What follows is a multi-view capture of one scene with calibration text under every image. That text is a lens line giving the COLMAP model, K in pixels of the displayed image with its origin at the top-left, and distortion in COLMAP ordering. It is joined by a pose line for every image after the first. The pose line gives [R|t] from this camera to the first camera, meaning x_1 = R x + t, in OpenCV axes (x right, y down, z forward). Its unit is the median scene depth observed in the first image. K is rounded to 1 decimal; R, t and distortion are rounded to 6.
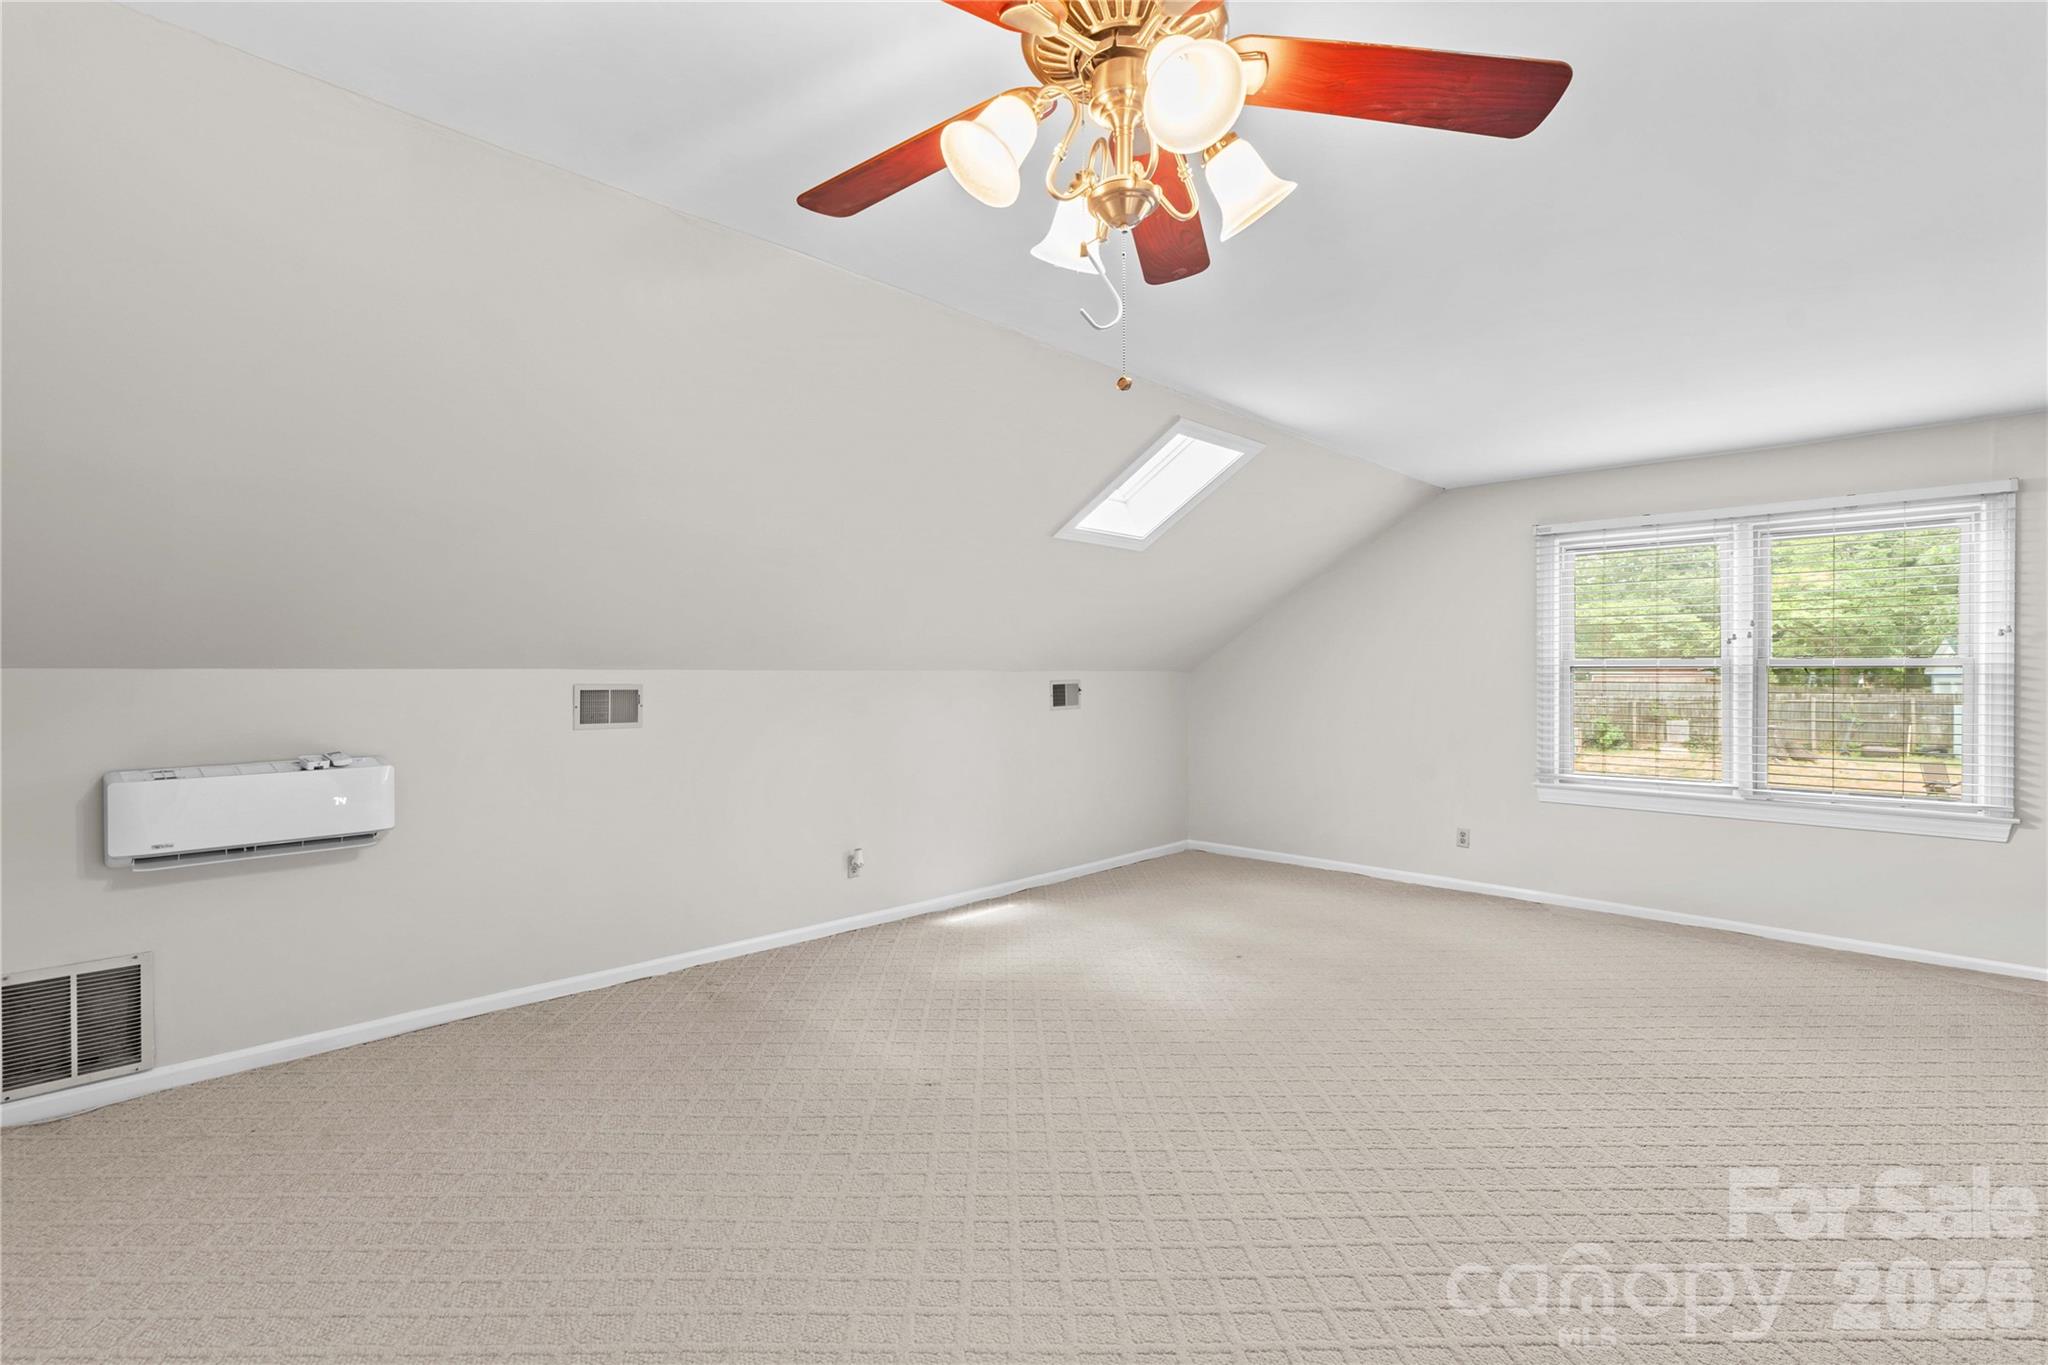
lens RADIAL K [[940.0, 0, 1034.8], [0, 940.0, 681.8], [0, 0, 1]] dist [-0.005360, 0.002854]
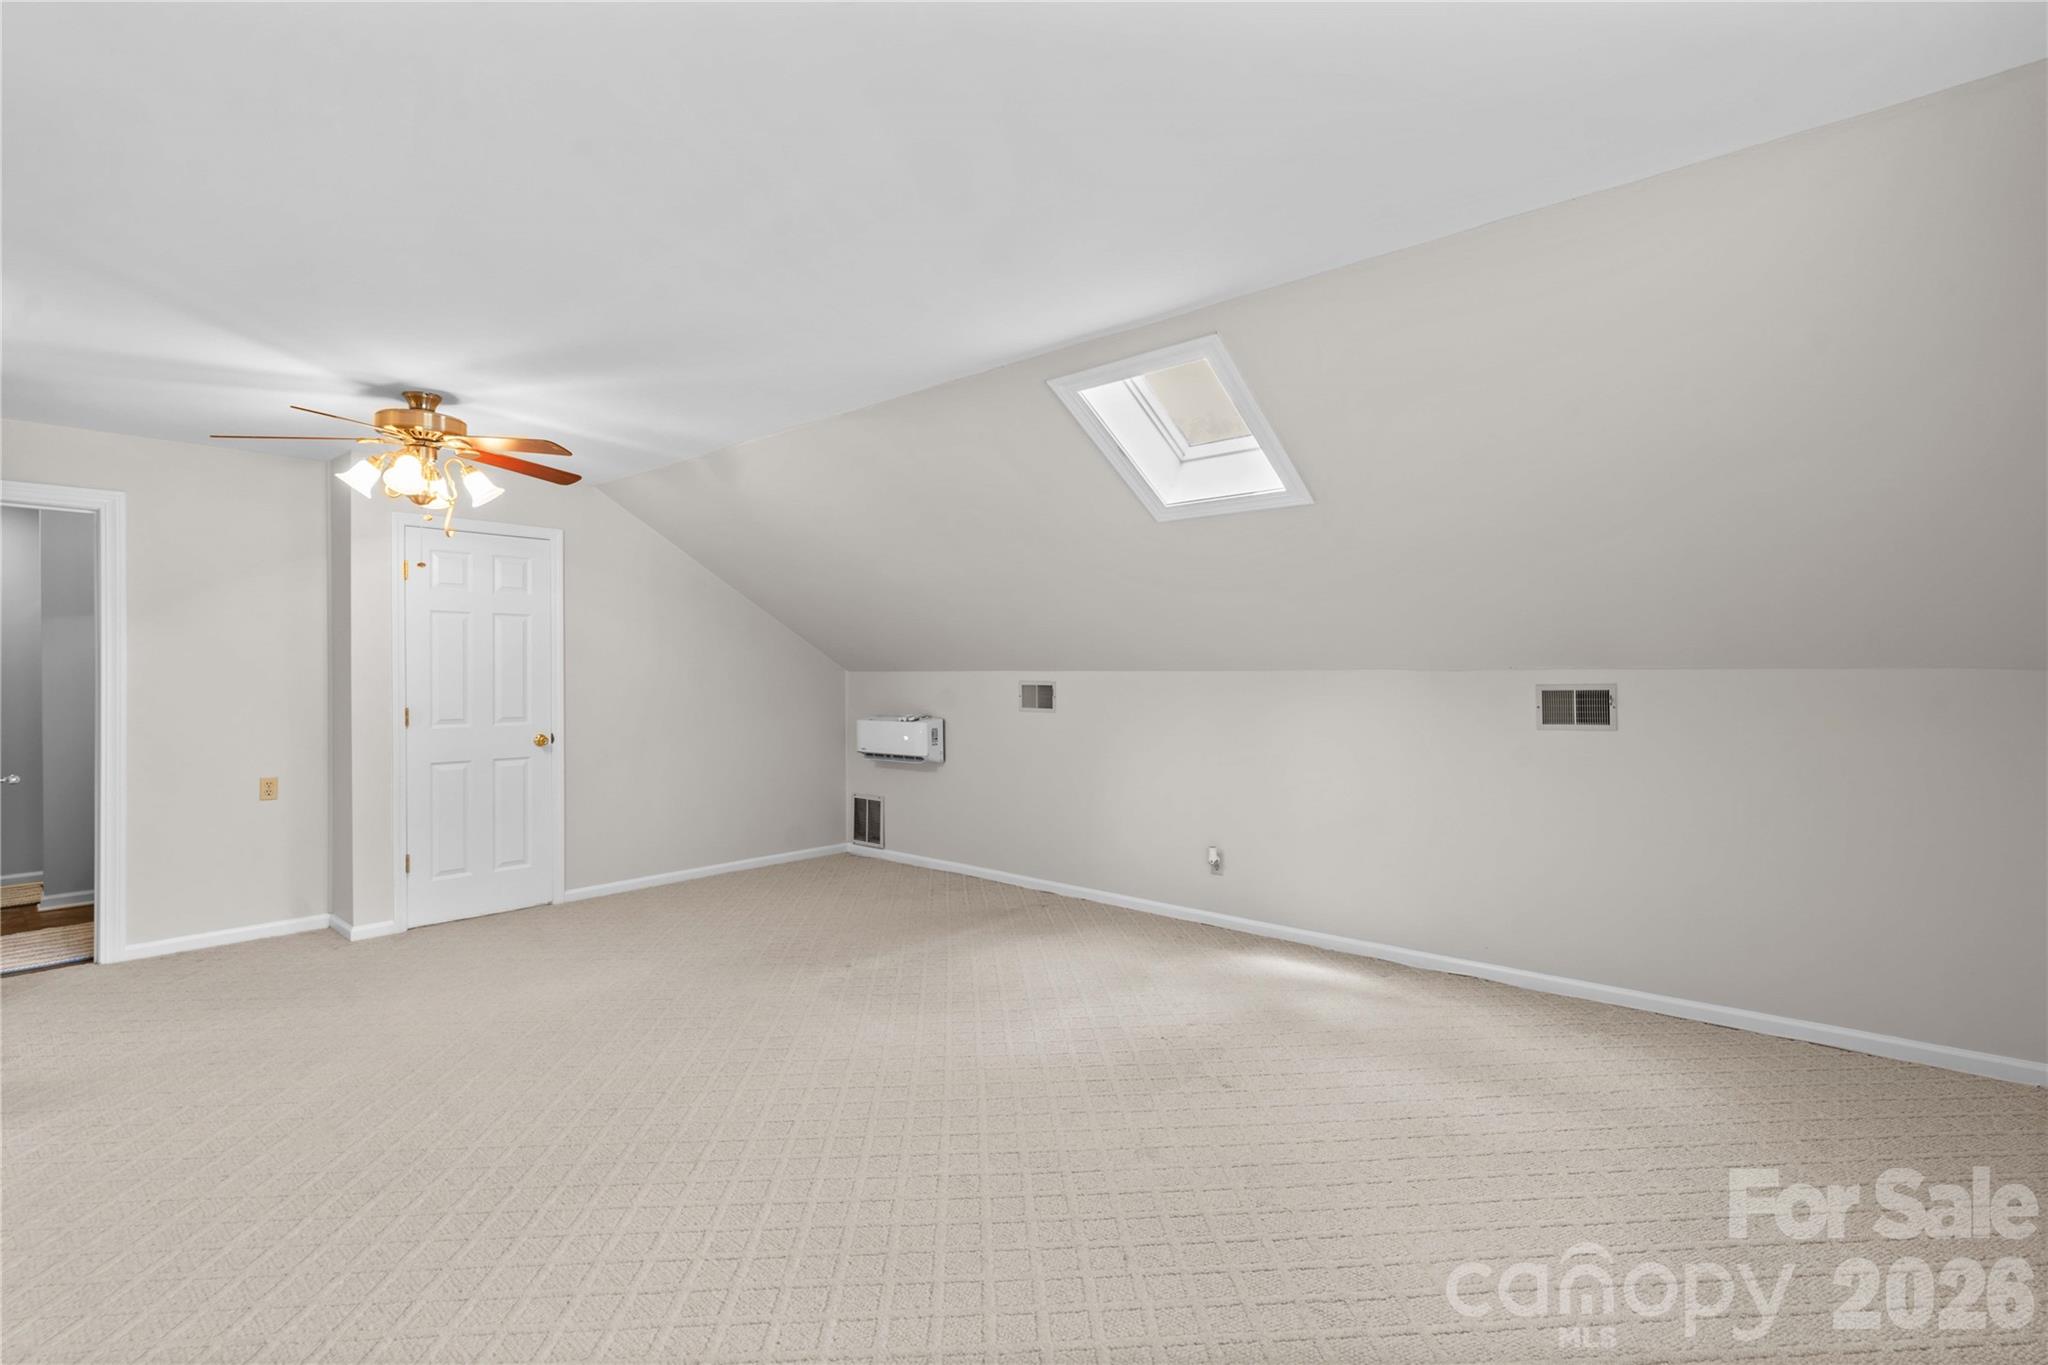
lens RADIAL K [[940.0, 0, 1019.0], [0, 940.0, 689.3], [0, 0, 1]] dist [-0.005360, 0.002854]
pose [[0.051897, 0.018276, -0.998485, 0.995800], [-0.006341, 0.999818, 0.017971, -0.011034], [0.998632, 0.005398, 0.052004, 0.900213]]
